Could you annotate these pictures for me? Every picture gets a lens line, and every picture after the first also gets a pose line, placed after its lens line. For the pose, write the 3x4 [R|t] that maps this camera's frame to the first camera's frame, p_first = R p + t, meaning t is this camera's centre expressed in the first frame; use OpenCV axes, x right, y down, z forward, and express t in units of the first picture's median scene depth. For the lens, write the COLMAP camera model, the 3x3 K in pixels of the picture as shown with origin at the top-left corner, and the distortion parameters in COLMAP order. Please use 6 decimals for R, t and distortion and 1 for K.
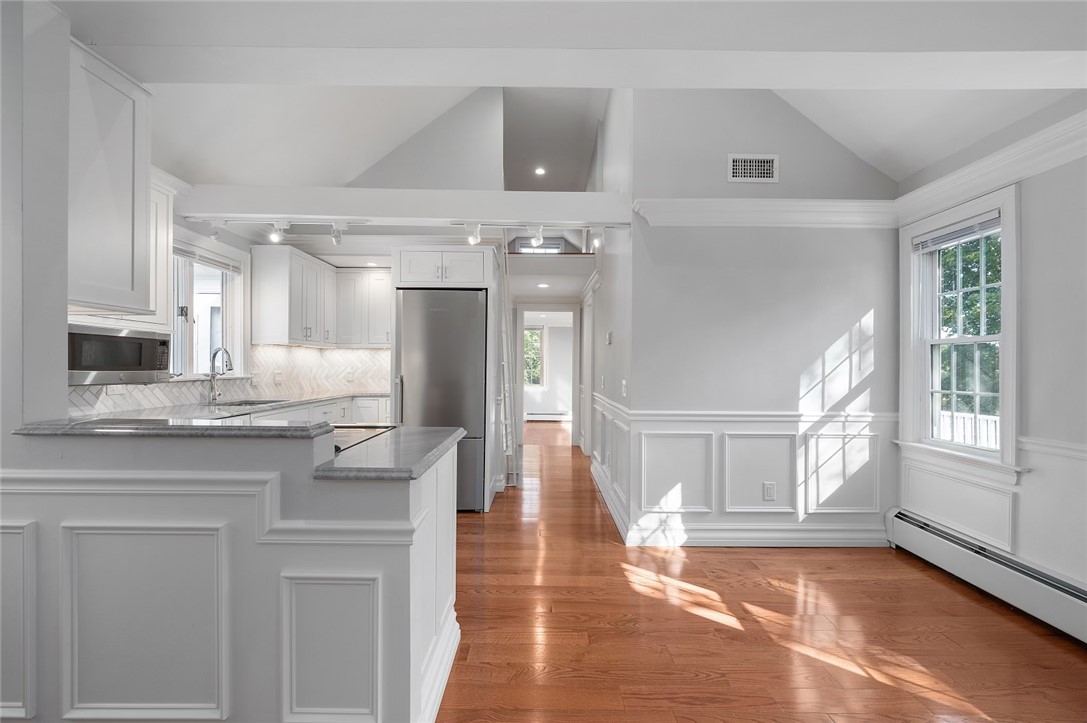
lens RADIAL K [[459.7, 0, 545.7], [0, 459.7, 365.0], [0, 0, 1]] dist [0.001972, 0.000328]
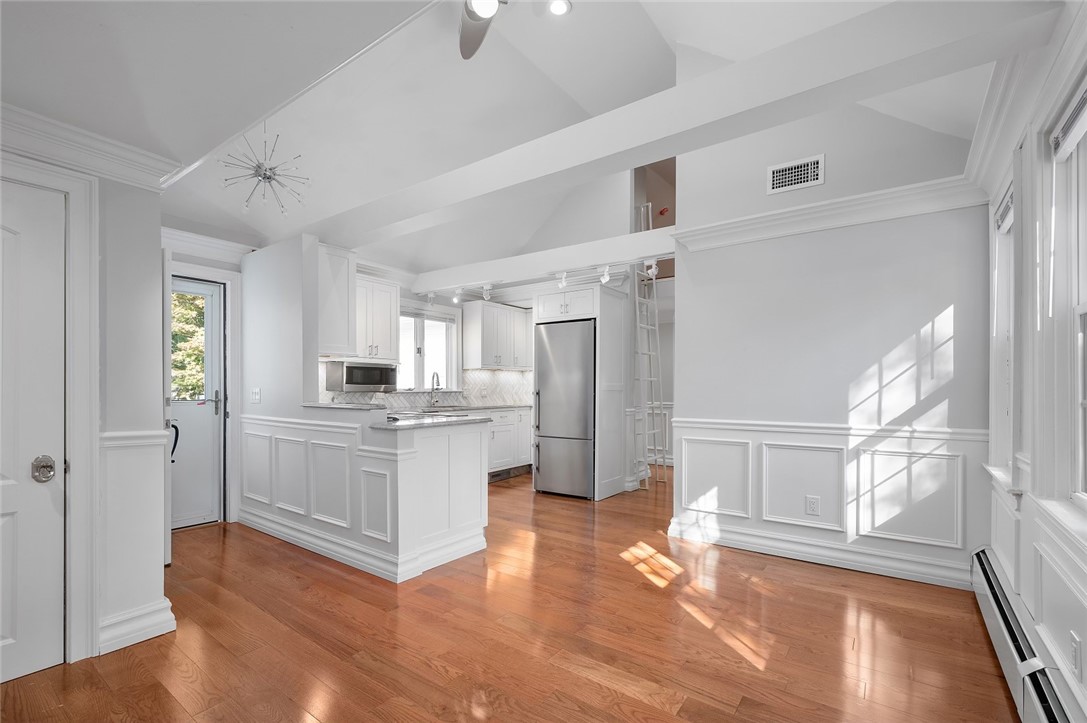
lens RADIAL K [[495.5, 0, 539.0], [0, 495.5, 390.3], [0, 0, 1]] dist [-0.001971, -0.000055]
pose [[0.801002, -0.003909, -0.598649, 0.649611], [0.006908, 0.999972, 0.002713, 0.025581], [0.598622, -0.006308, 0.801007, -0.176698]]
